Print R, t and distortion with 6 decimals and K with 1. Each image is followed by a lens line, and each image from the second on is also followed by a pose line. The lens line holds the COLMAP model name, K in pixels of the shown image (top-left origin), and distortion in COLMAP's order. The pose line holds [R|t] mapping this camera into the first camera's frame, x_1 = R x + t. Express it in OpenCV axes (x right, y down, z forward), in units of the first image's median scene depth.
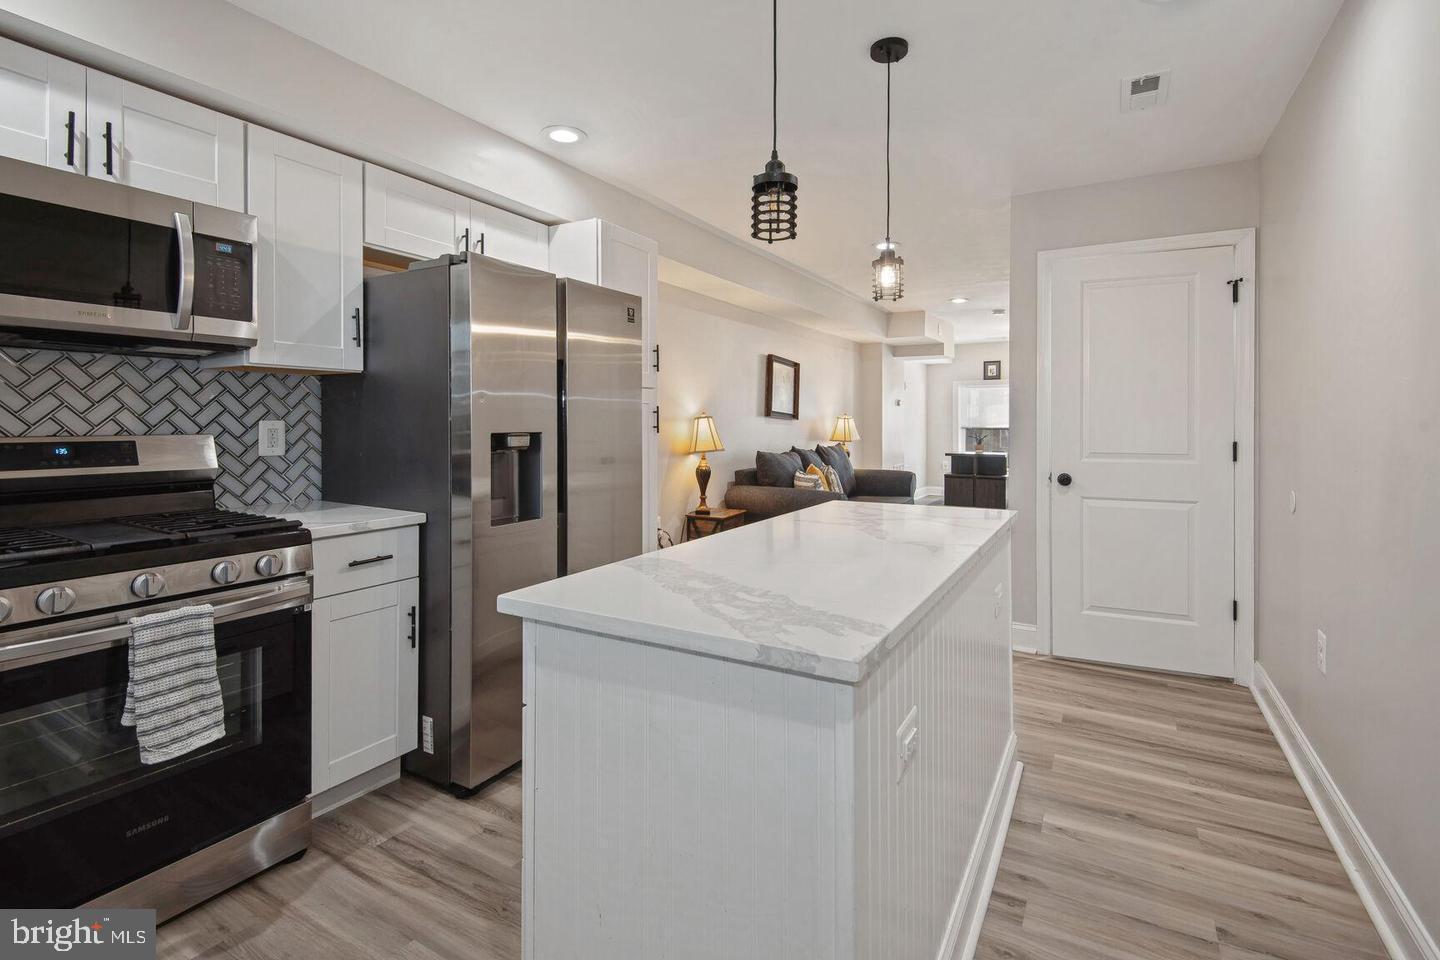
lens RADIAL K [[674.9, 0, 713.9], [0, 674.9, 429.6], [0, 0, 1]] dist [0.000926, -0.000216]
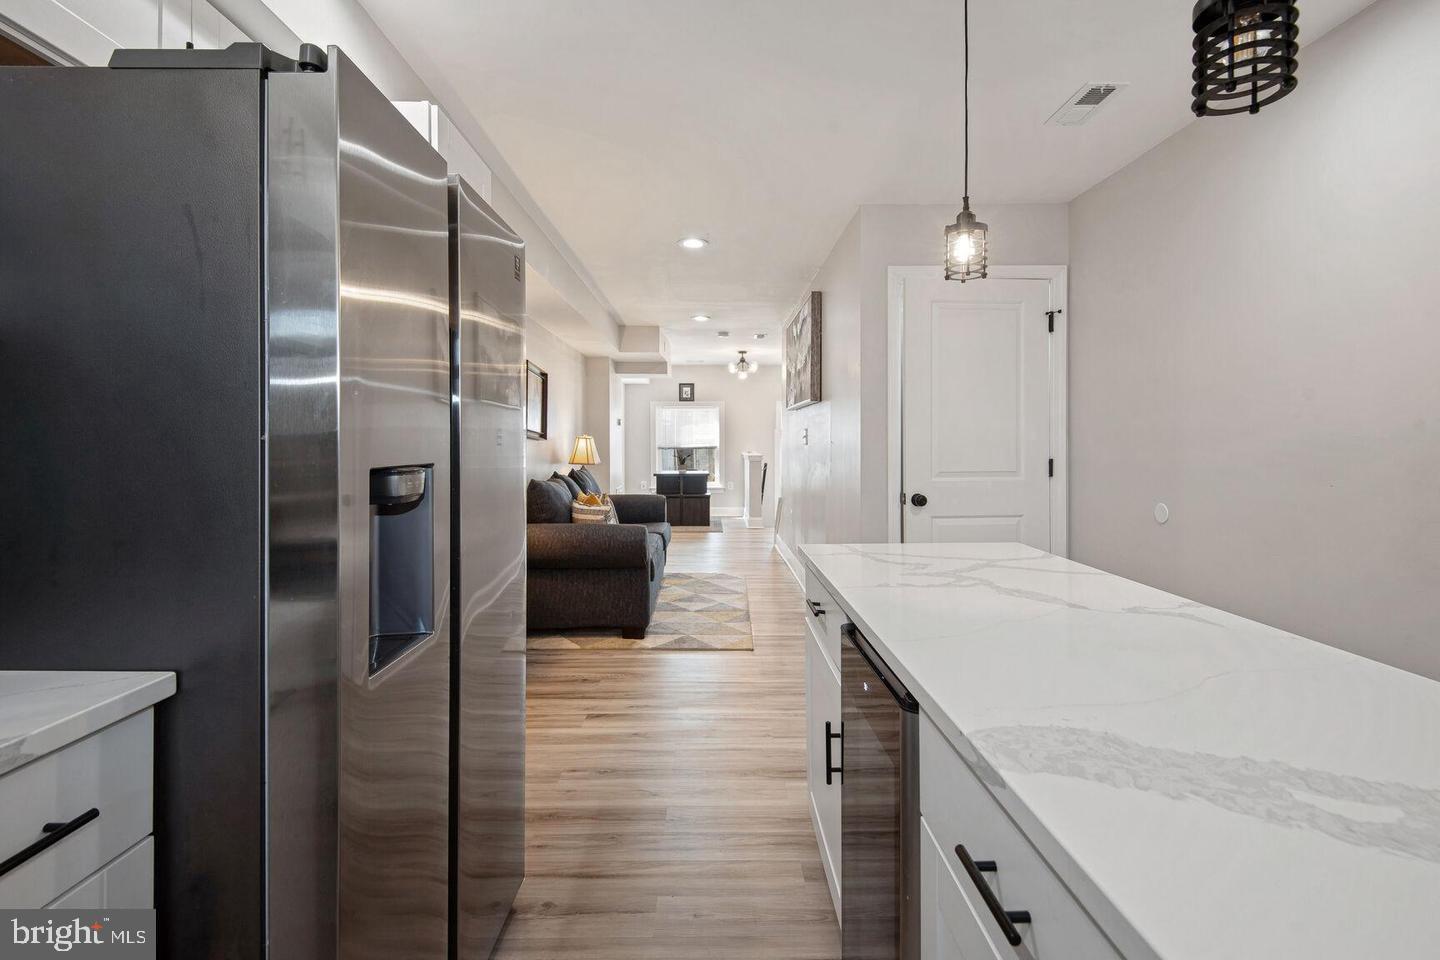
lens RADIAL K [[661.2, 0, 719.3], [0, 661.2, 457.8], [0, 0, 1]] dist [0.031370, -0.031819]
pose [[0.851266, -0.016675, 0.524469, -0.137334], [0.010512, 0.999836, 0.014726, -0.002823], [-0.524629, -0.007022, 0.851302, 0.191233]]
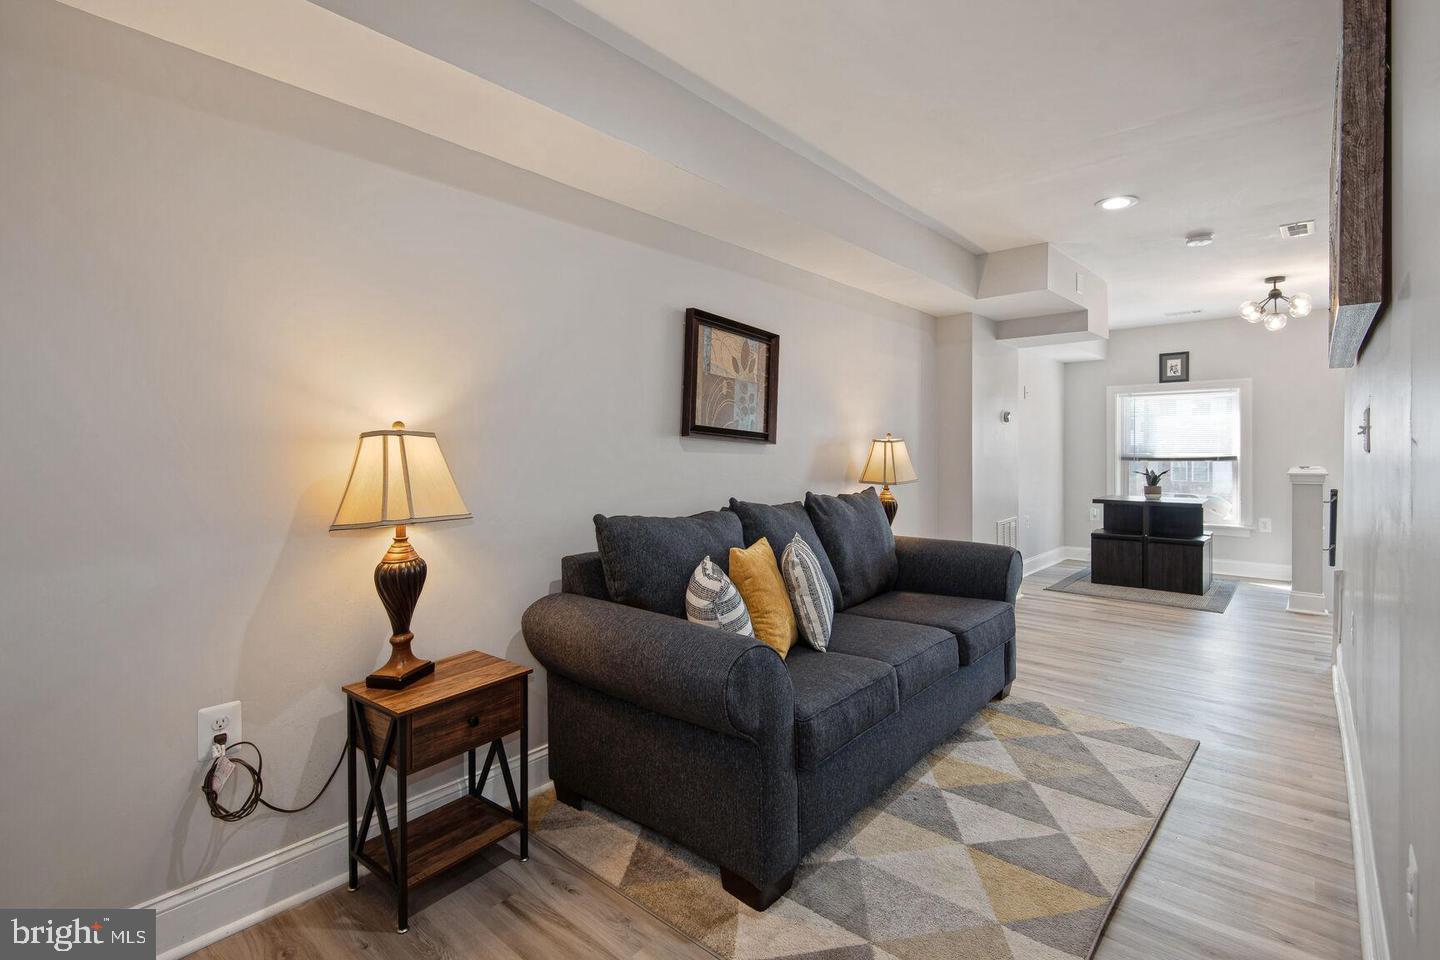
lens RADIAL K [[661.2, 0, 719.3], [0, 661.2, 457.8], [0, 0, 1]] dist [0.031370, -0.031819]
pose [[0.981957, -0.000244, -0.189103, 0.192610], [-0.000001, 0.999999, -0.001294, -0.003535], [0.189103, 0.001271, 0.981956, 0.529749]]
